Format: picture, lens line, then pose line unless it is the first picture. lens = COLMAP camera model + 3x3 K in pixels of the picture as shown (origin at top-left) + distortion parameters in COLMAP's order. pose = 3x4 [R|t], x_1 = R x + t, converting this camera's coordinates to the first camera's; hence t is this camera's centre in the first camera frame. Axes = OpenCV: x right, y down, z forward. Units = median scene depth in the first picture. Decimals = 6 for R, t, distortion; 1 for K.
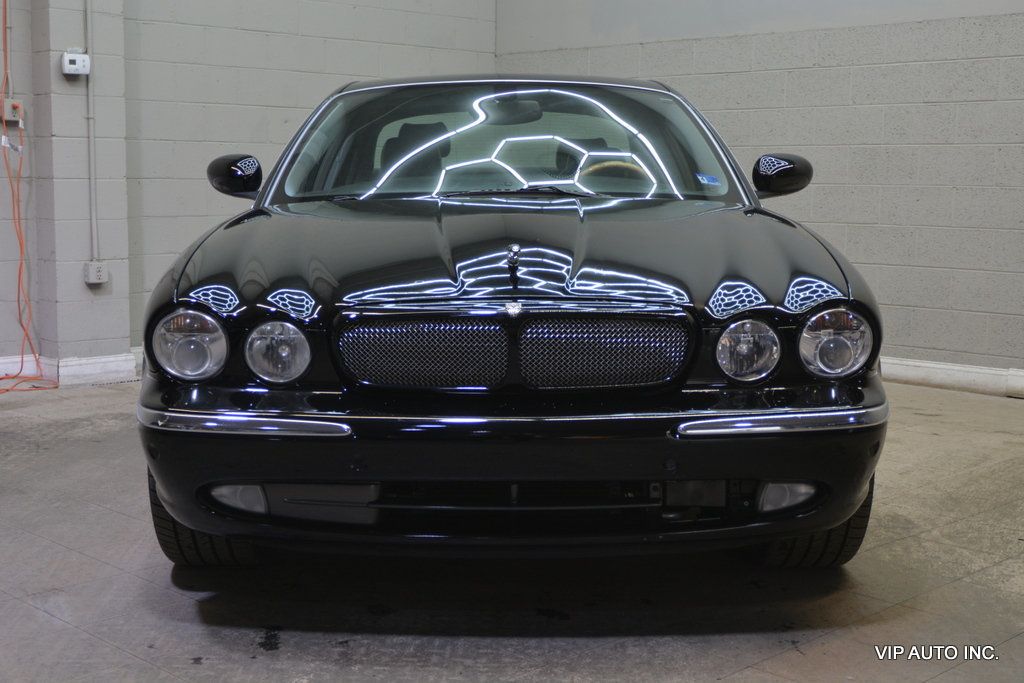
lens RADIAL K [[1419.6, 0, 515.7], [0, 1419.6, 337.9], [0, 0, 1]] dist [-0.008665, 0.000000]
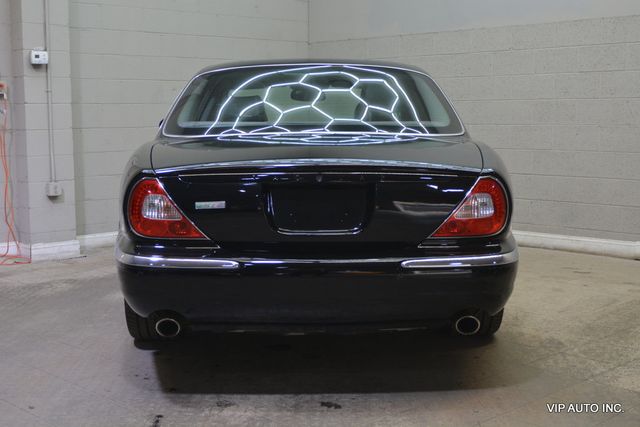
lens RADIAL K [[928.1, 0, 319.7], [0, 928.1, 216.9], [0, 0, 1]] dist [-0.027853, 0.000000]
pose [[0.999794, -0.015100, -0.013570, 0.013507], [0.015054, 0.999880, -0.003524, -0.007333], [0.013622, 0.003319, 0.999902, -0.025492]]
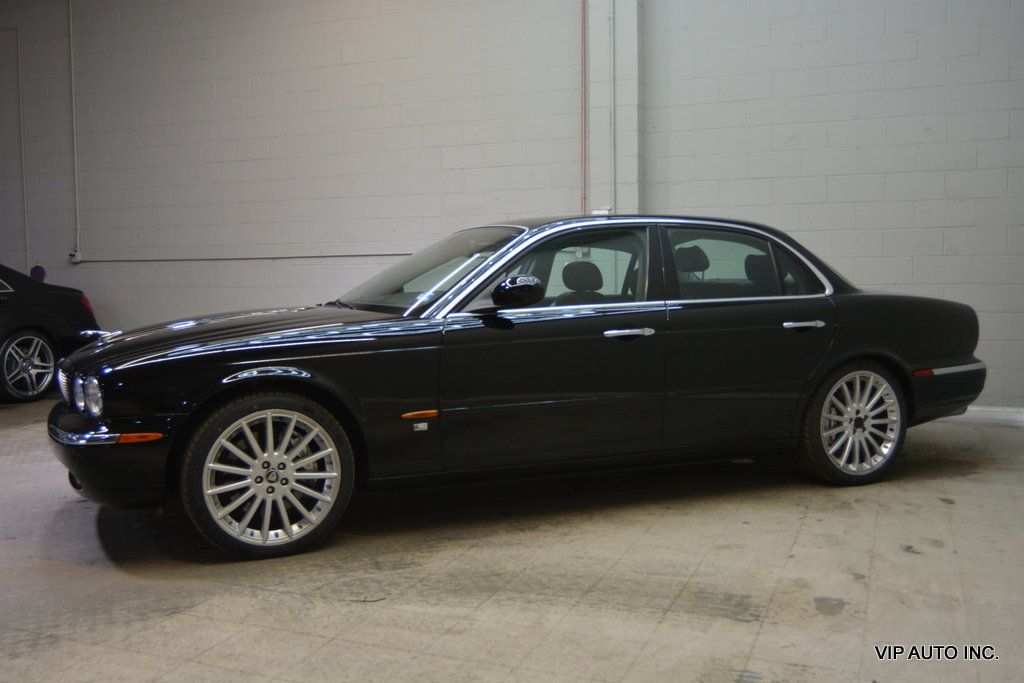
lens RADIAL K [[995.1, 0, 506.0], [0, 995.1, 332.7], [0, 0, 1]] dist [-0.018481, 0.000000]
pose [[0.365823, 0.046802, -0.929507, 0.725359], [-0.094048, 0.995481, 0.013109, -0.063685], [0.925920, 0.082623, 0.368571, 0.482406]]
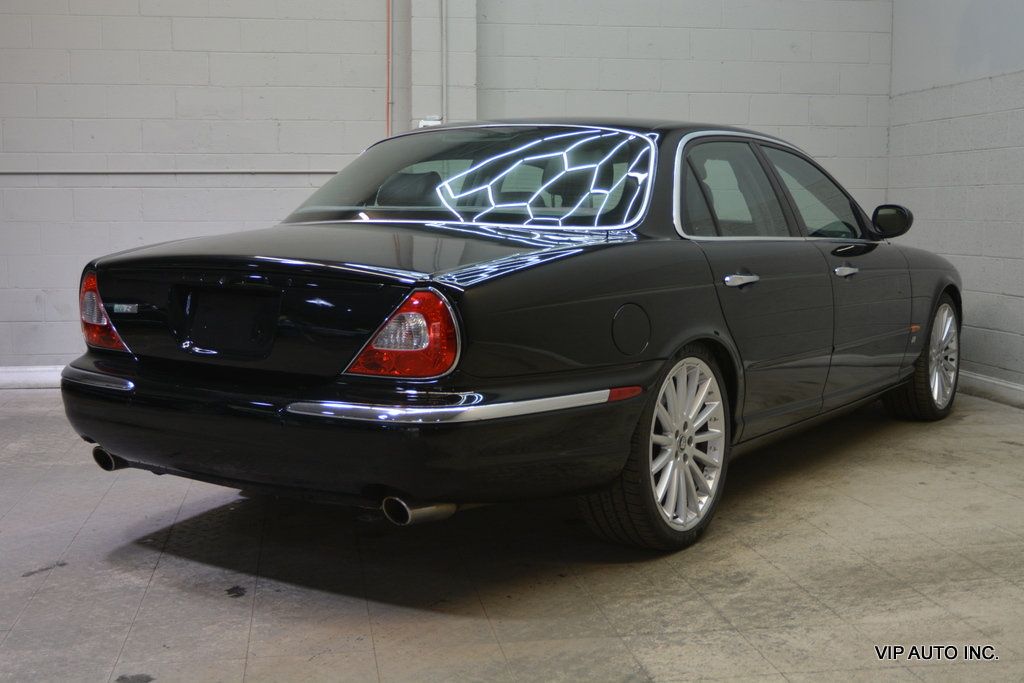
lens RADIAL K [[1277.7, 0, 510.1], [0, 1277.7, 338.7], [0, 0, 1]] dist [-0.019613, 0.000000]
pose [[0.806065, 0.050326, -0.589684, 0.416252], [-0.061449, 0.998110, 0.001185, -0.014556], [0.588628, 0.035280, 0.807634, 0.140947]]
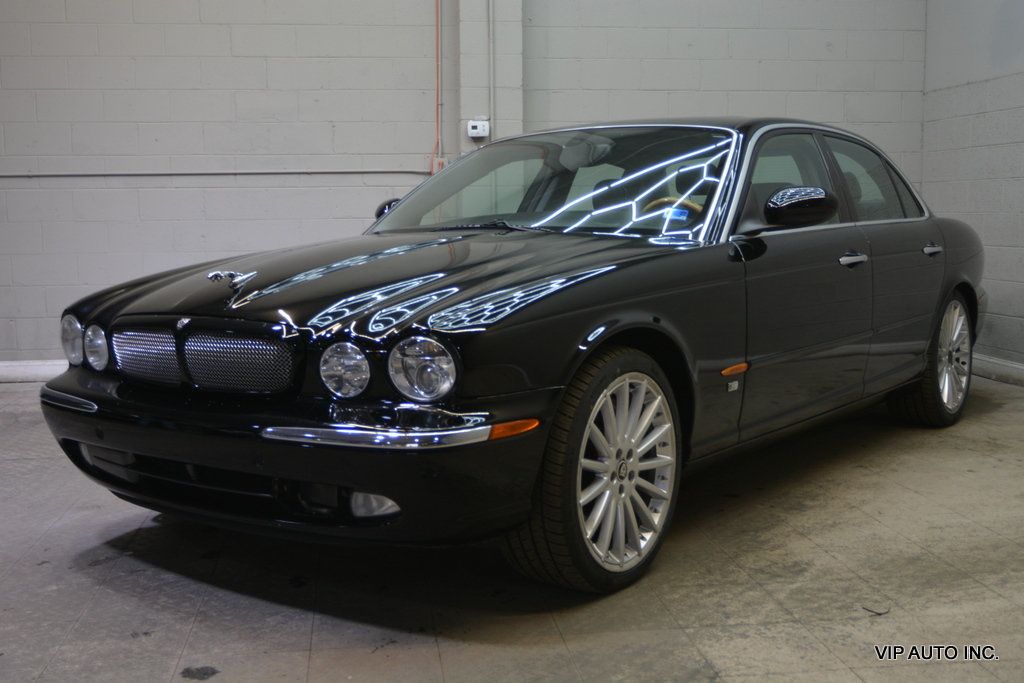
lens RADIAL K [[1191.7, 0, 505.9], [0, 1191.7, 340.3], [0, 0, 1]] dist [-0.005516, 0.000000]
pose [[0.785996, 0.051048, -0.616121, 0.389656], [-0.055904, 0.998371, 0.011401, -0.013935], [0.615699, 0.025482, 0.787569, 0.161872]]
